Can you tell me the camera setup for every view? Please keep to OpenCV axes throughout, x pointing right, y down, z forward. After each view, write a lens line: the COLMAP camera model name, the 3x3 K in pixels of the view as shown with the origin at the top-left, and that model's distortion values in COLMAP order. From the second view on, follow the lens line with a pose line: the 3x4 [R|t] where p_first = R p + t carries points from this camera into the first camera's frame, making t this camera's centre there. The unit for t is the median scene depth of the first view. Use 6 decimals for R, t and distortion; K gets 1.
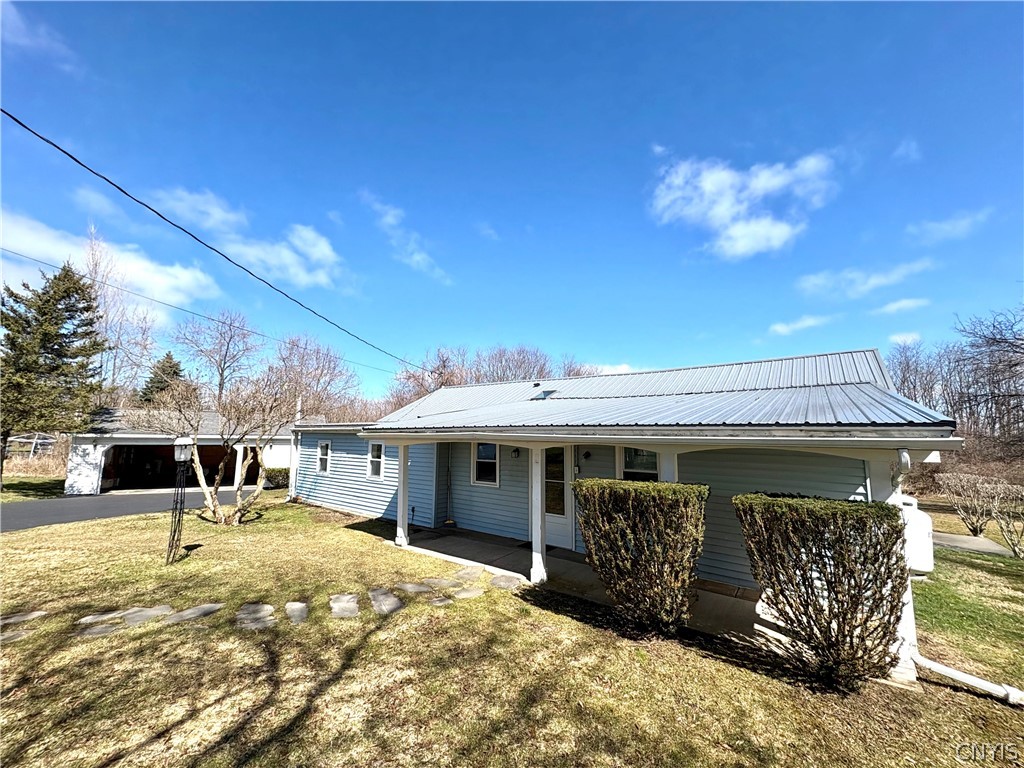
lens RADIAL K [[405.2, 0, 511.5], [0, 405.2, 384.7], [0, 0, 1]] dist [0.000829, 0.000557]
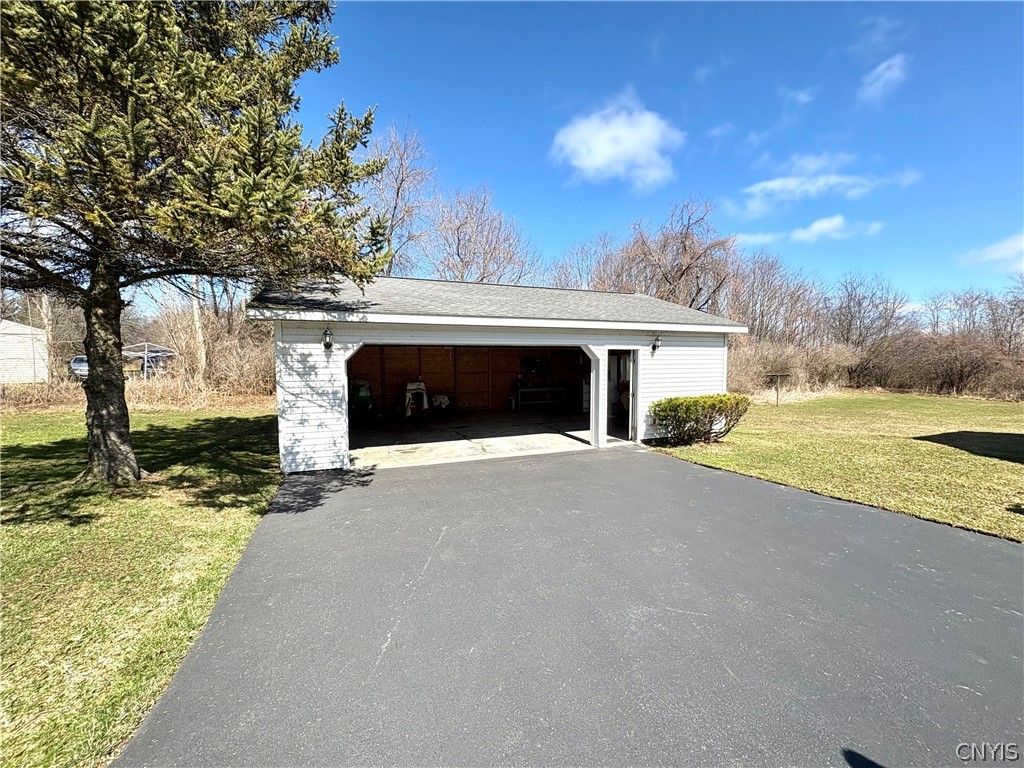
lens RADIAL K [[405.2, 0, 512.9], [0, 405.2, 382.9], [0, 0, 1]] dist [0.000829, 0.000557]
pose [[0.994496, -0.007606, -0.104501, -0.821356], [0.028240, 0.979910, 0.197433, 0.115773], [0.100899, -0.199297, 0.974731, 0.651750]]
